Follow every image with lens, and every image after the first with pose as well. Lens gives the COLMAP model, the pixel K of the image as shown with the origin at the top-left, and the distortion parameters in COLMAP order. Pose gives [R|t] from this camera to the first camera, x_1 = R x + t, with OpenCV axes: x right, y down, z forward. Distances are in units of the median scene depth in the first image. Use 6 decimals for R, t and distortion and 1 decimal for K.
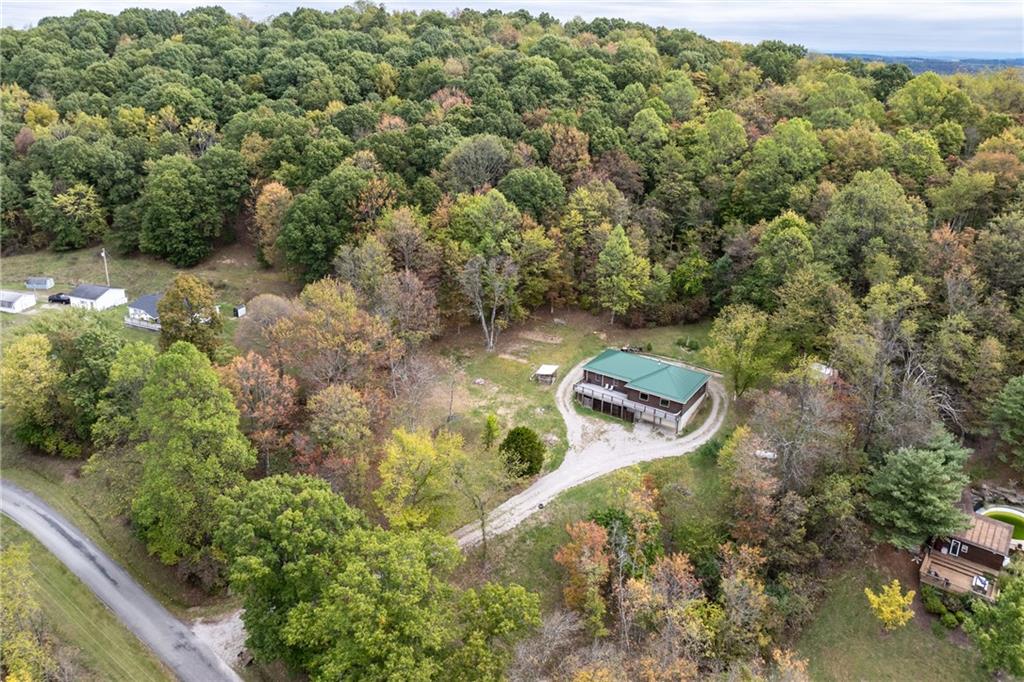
lens RADIAL K [[753.7, 0, 506.1], [0, 753.7, 273.0], [0, 0, 1]] dist [-0.021863, -0.015238]
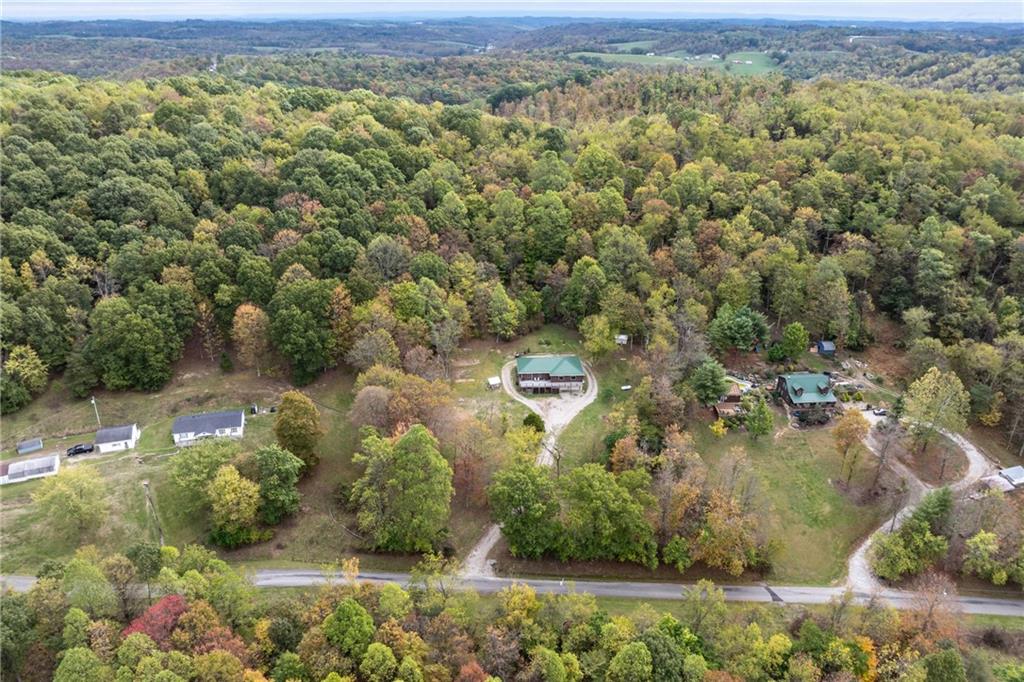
lens RADIAL K [[753.7, 0, 516.8], [0, 753.7, 348.0], [0, 0, 1]] dist [-0.021863, -0.015238]
pose [[0.786059, -0.270676, 0.555738, -0.771773], [0.189082, 0.961227, 0.200727, -0.251150], [-0.588522, -0.052704, 0.806761, -0.342289]]
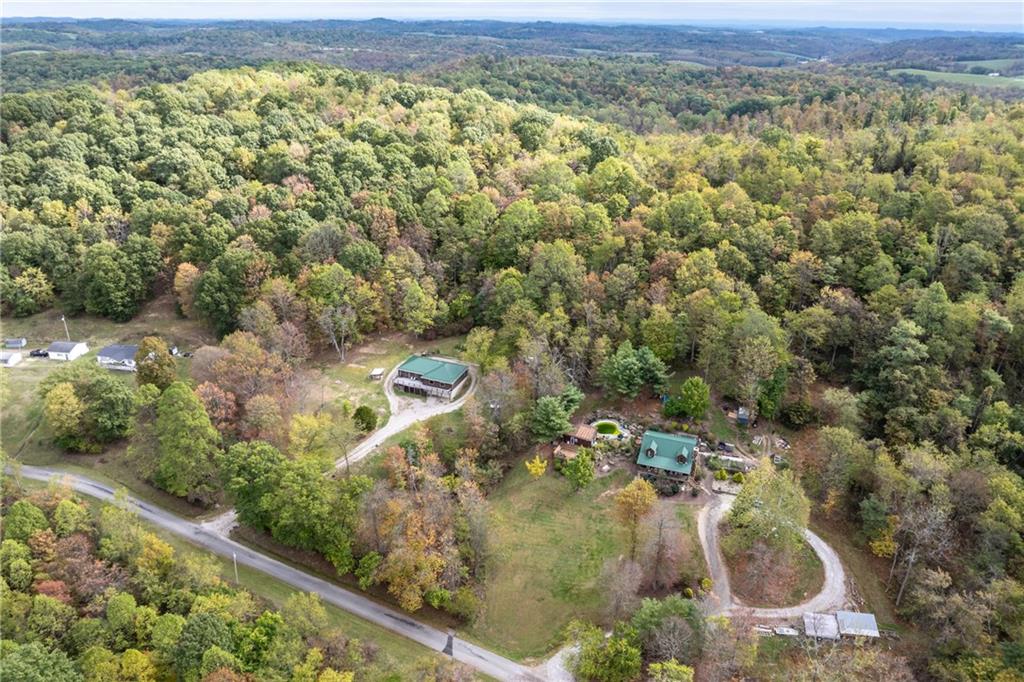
lens RADIAL K [[753.7, 0, 509.7], [0, 753.7, 339.7], [0, 0, 1]] dist [-0.021863, -0.015238]
pose [[0.978062, -0.091013, 0.187381, 0.032942], [0.067059, 0.989186, 0.130437, -0.138849], [-0.197226, -0.115010, 0.973588, -0.682113]]
